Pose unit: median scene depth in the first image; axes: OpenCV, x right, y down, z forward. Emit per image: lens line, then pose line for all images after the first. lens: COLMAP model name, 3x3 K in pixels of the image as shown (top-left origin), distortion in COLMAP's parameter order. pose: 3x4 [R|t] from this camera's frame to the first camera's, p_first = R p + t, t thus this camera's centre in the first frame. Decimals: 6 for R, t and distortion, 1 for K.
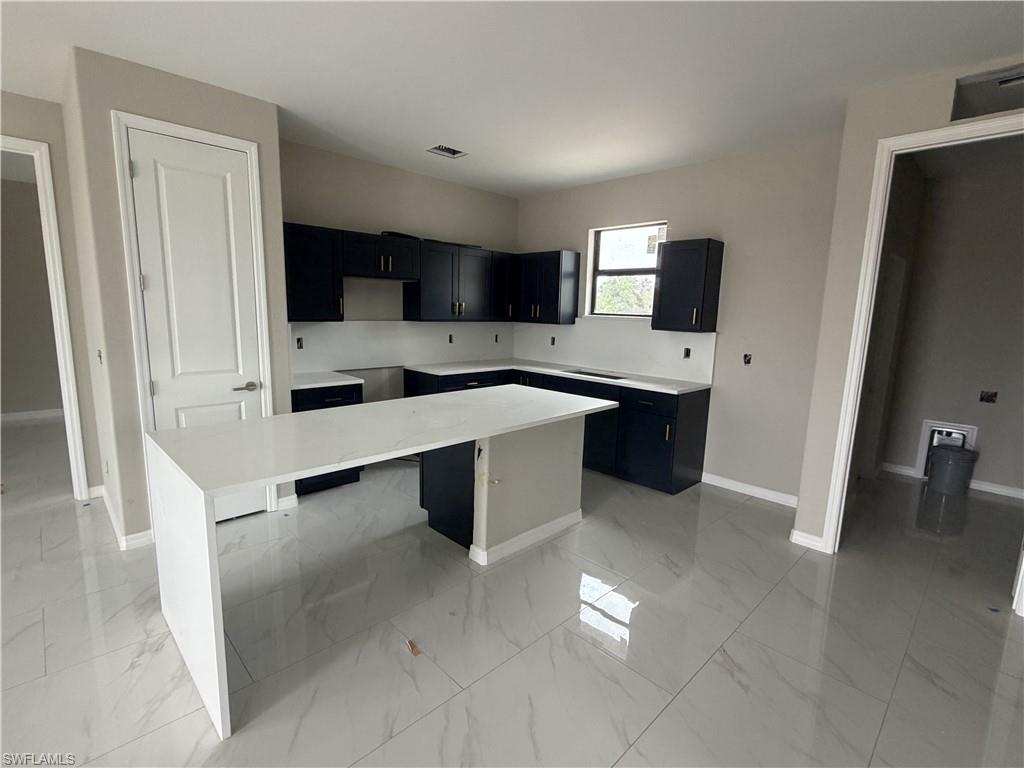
lens RADIAL K [[490.1, 0, 513.7], [0, 490.1, 385.0], [0, 0, 1]] dist [0.002494, 0.000148]
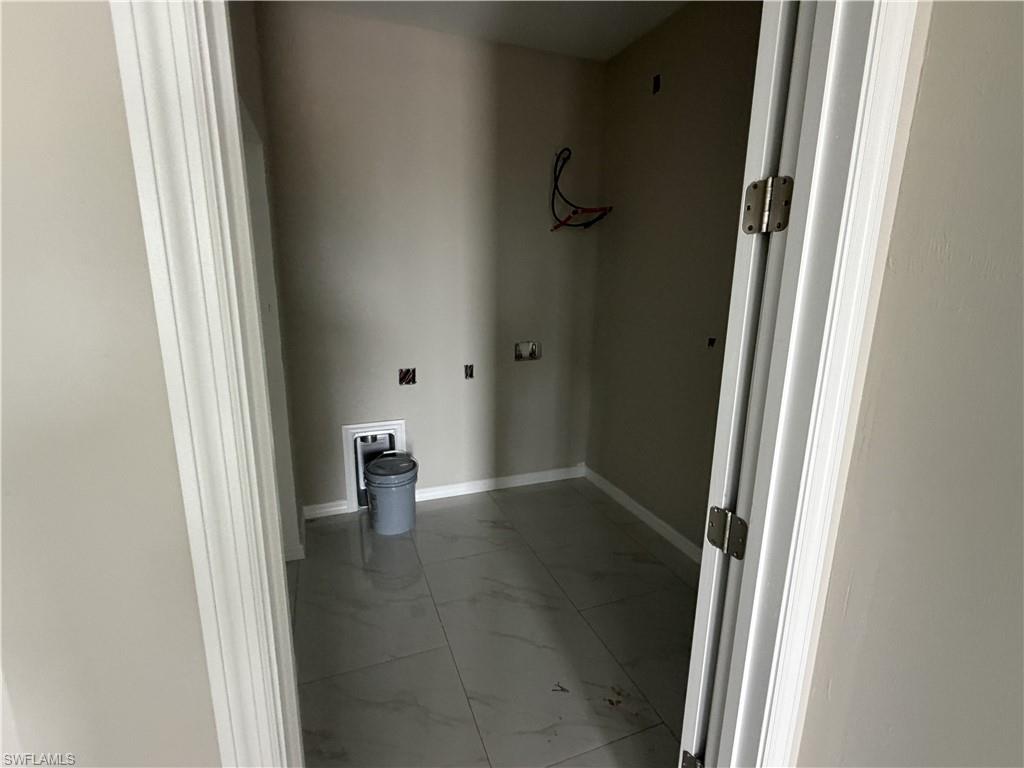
lens RADIAL K [[490.1, 0, 514.6], [0, 490.1, 387.7], [0, 0, 1]] dist [0.002494, 0.000148]
pose [[0.404562, -0.233583, 0.884177, 0.384163], [0.145881, 0.970934, 0.189753, -0.069580], [-0.902800, 0.052218, 0.426879, 0.536740]]
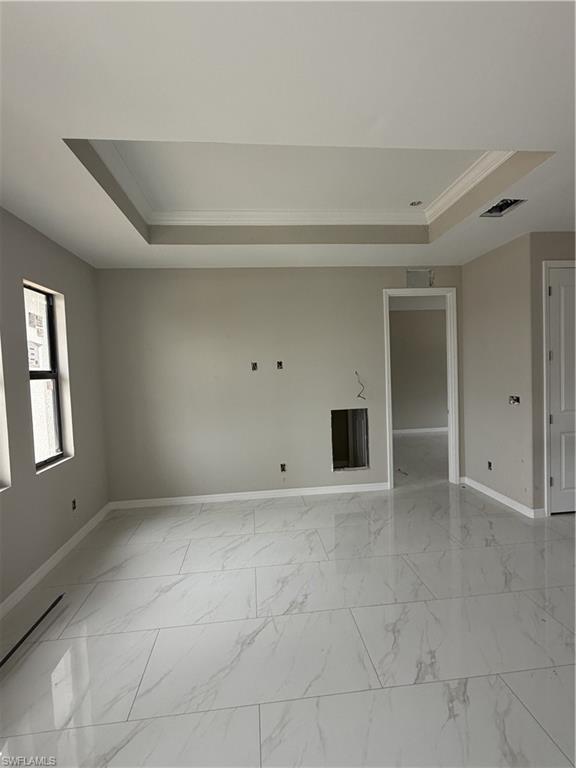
lens RADIAL K [[367.6, 0, 290.7], [0, 367.6, 384.6], [0, 0, 1]] dist [0.002494, 0.000148]
pose [[0.781119, -0.031883, -0.623567, -0.425310], [-0.038248, 0.994376, -0.098755, 0.030907], [0.623209, 0.100990, 0.775507, -0.332481]]
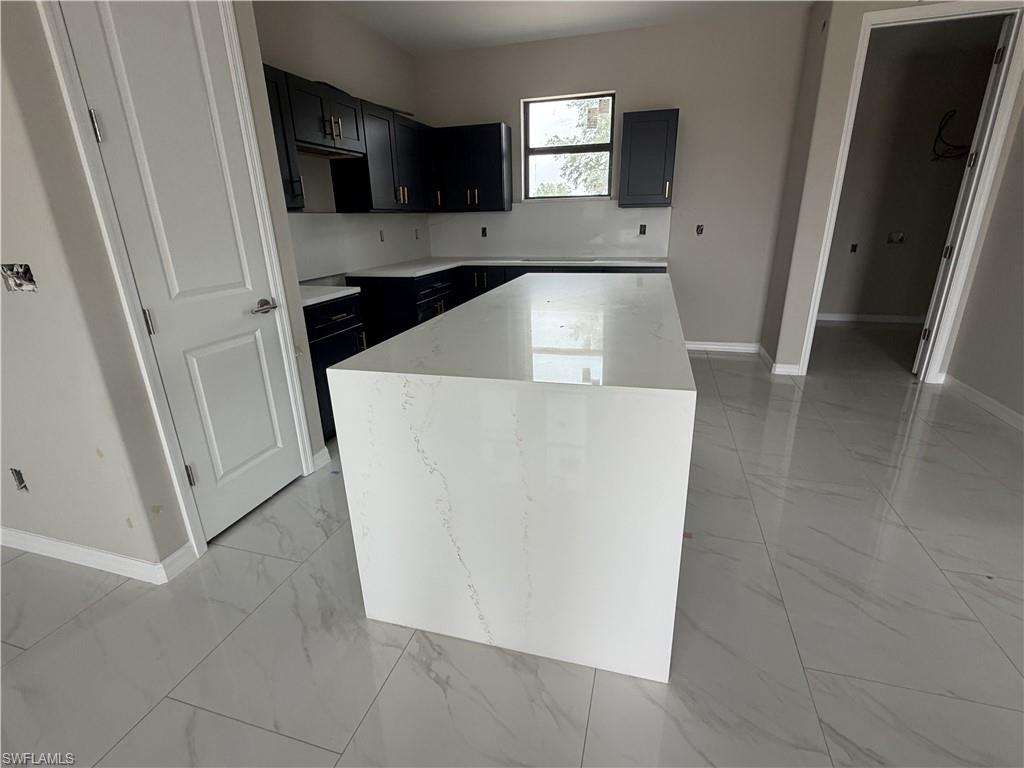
lens RADIAL K [[490.1, 0, 513.0], [0, 490.1, 384.0], [0, 0, 1]] dist [0.002494, 0.000148]
pose [[0.868813, -0.203670, 0.451313, -0.420265], [0.122875, 0.971657, 0.201950, 0.009506], [-0.479652, -0.120002, 0.869214, 0.175574]]
